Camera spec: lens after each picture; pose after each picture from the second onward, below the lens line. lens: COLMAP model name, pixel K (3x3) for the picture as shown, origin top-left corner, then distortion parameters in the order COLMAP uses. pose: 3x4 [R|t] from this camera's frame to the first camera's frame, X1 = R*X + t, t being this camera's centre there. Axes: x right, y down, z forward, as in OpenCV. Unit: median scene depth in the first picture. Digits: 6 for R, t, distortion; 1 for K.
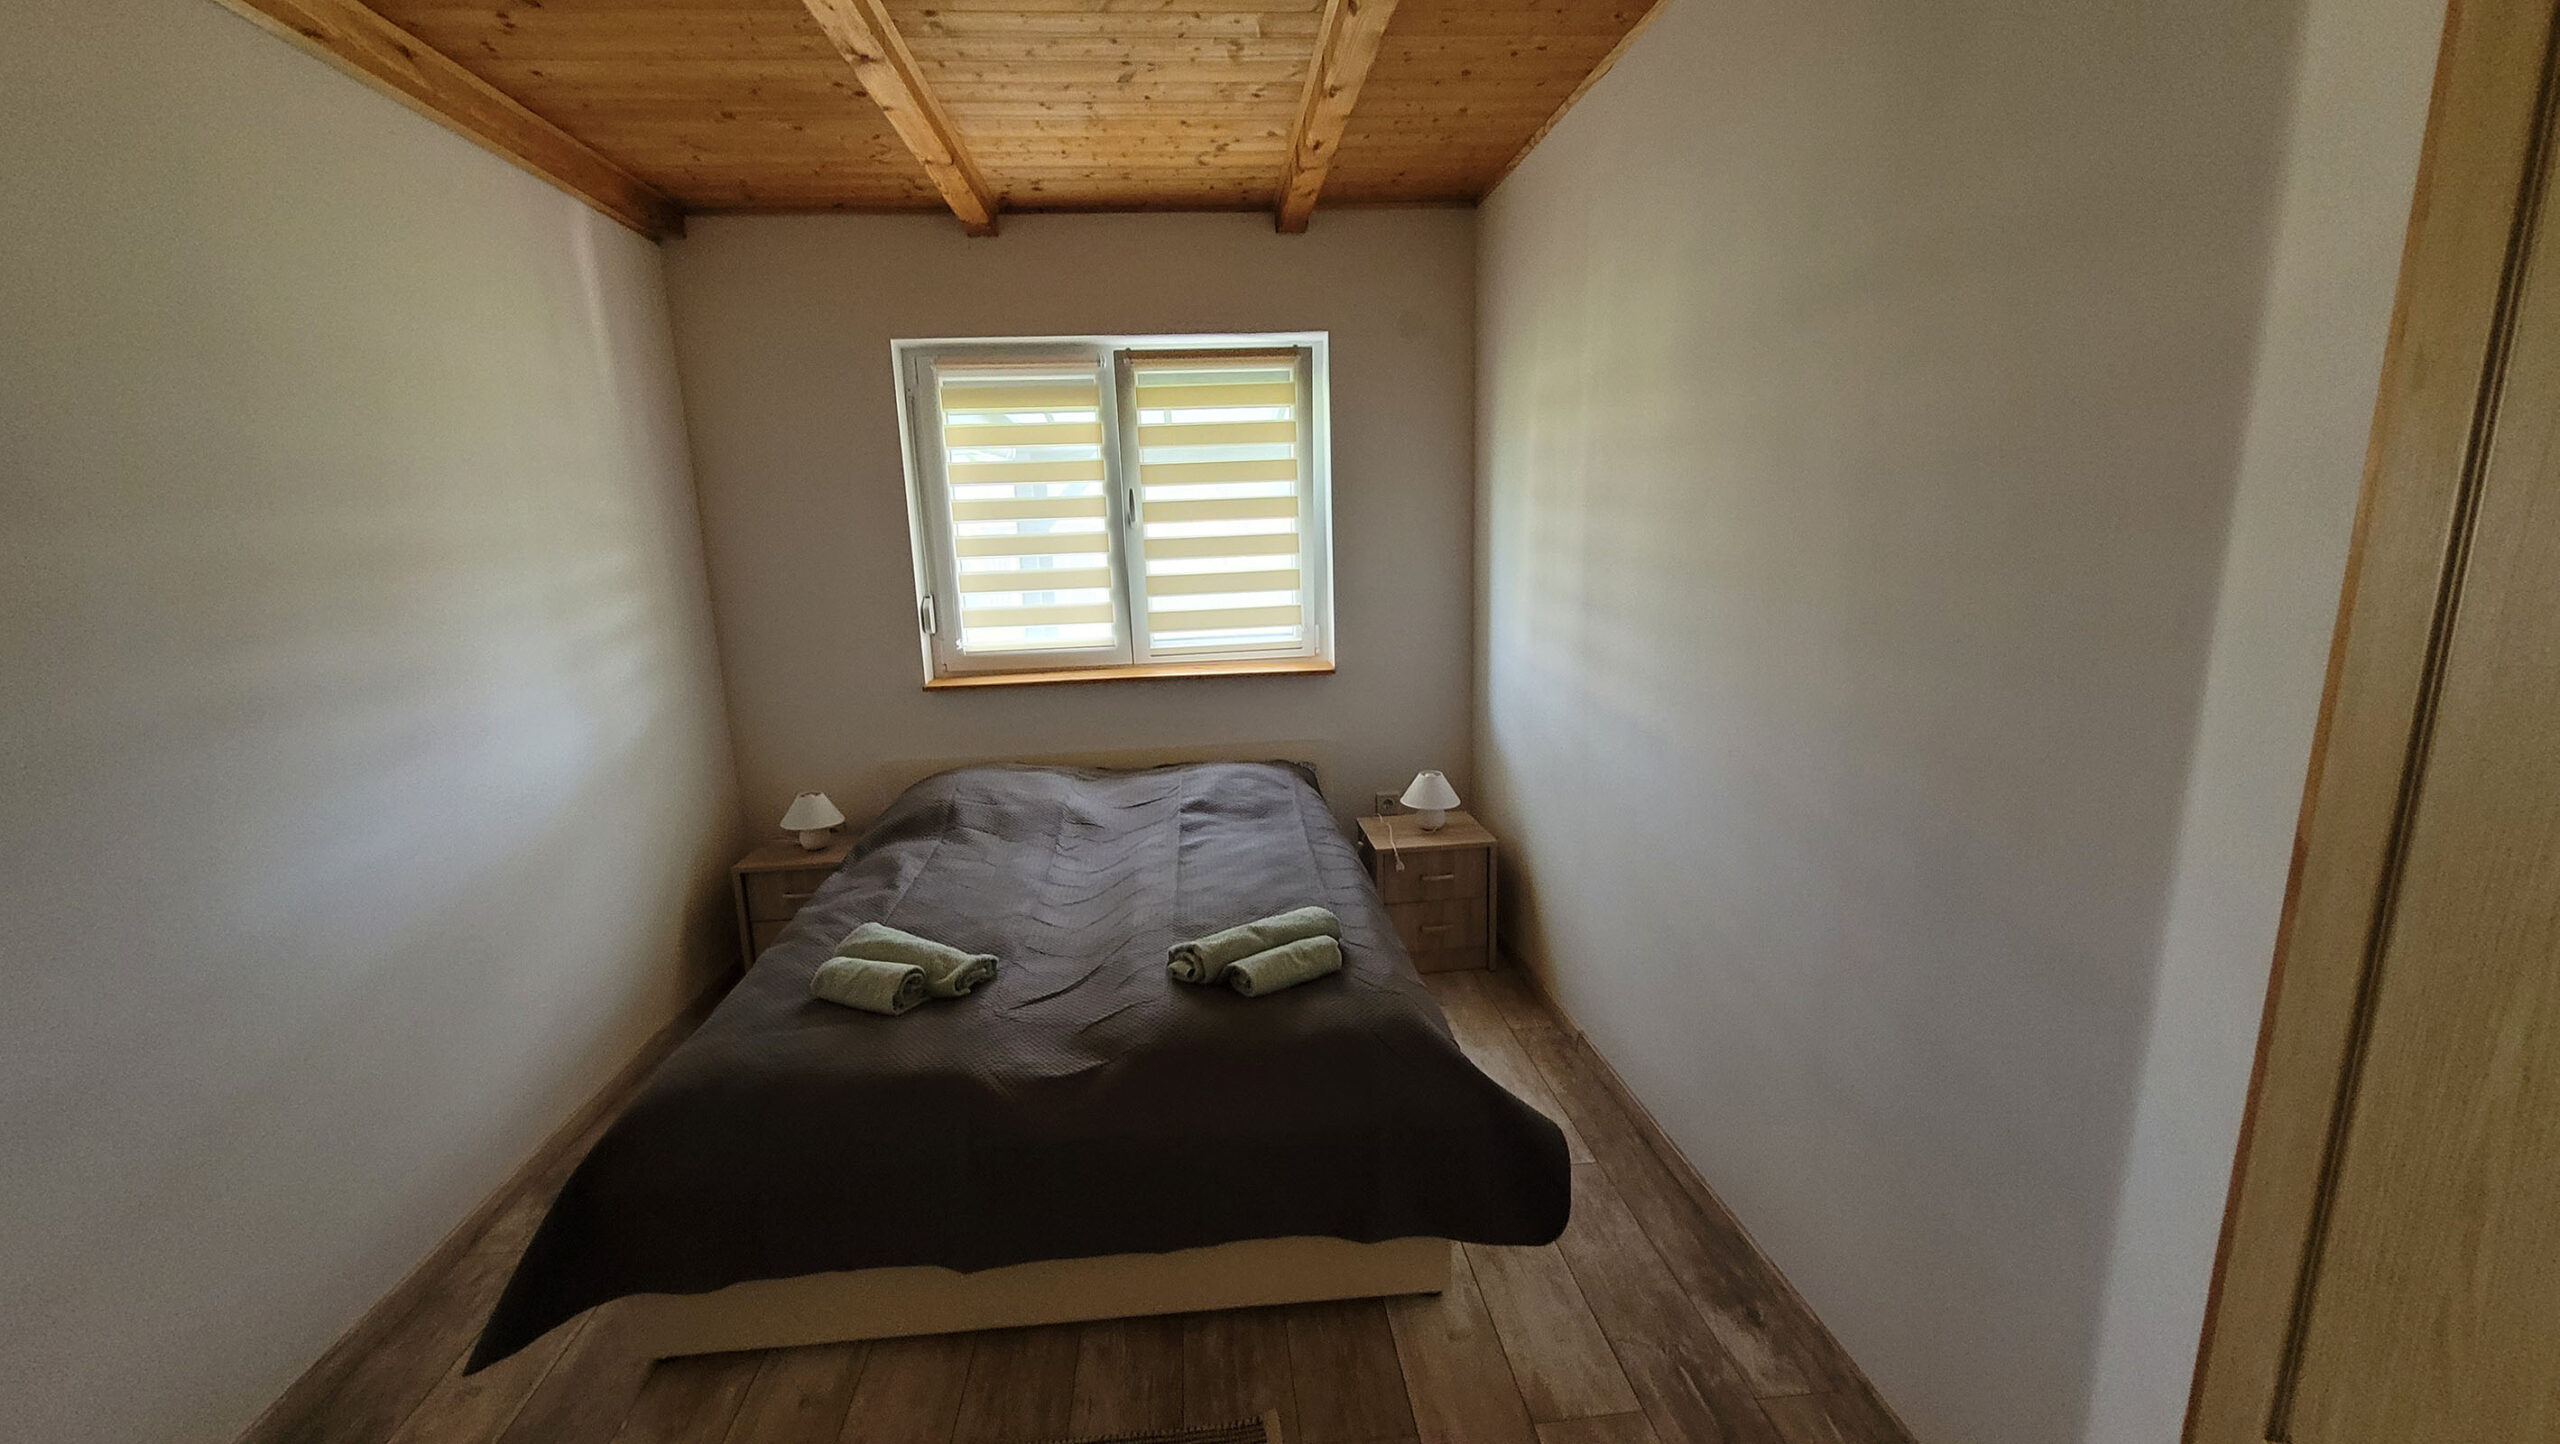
lens RADIAL K [[1005.2, 0, 1269.0], [0, 1005.2, 737.7], [0, 0, 1]] dist [0.002784, -0.000687]
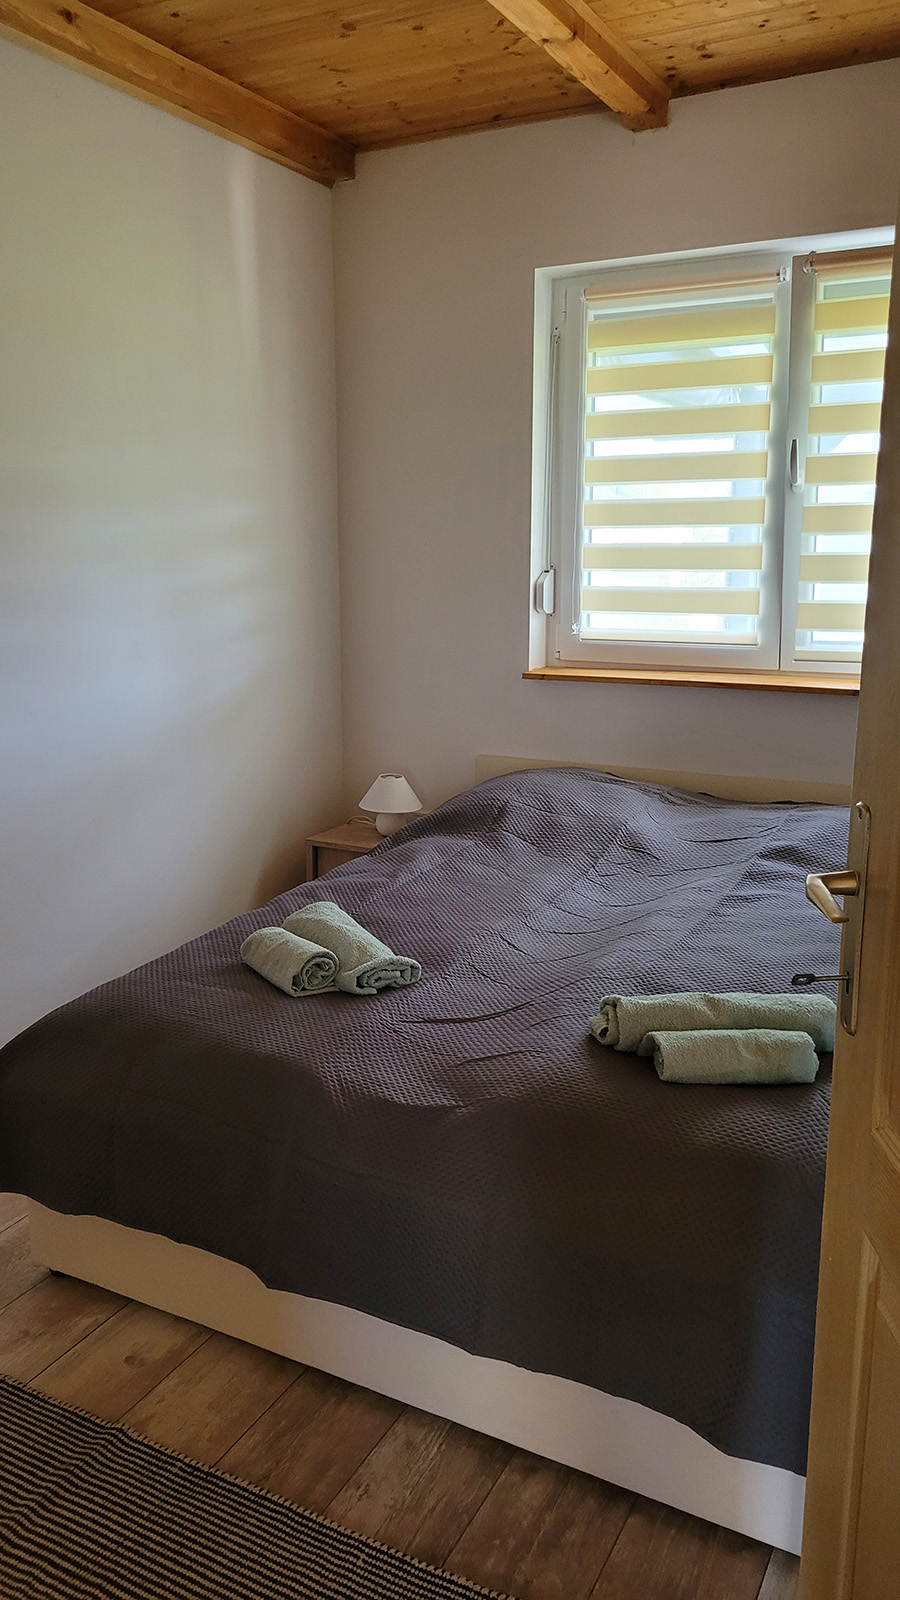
lens RADIAL K [[1213.6, 0, 444.0], [0, 1213.6, 800.3], [0, 0, 1]] dist [0.022183, -0.003378]
pose [[0.838948, 0.141748, -0.525427, 0.201230], [-0.135182, 0.989502, 0.051100, 0.017474], [0.527154, 0.028158, 0.849303, 0.090763]]
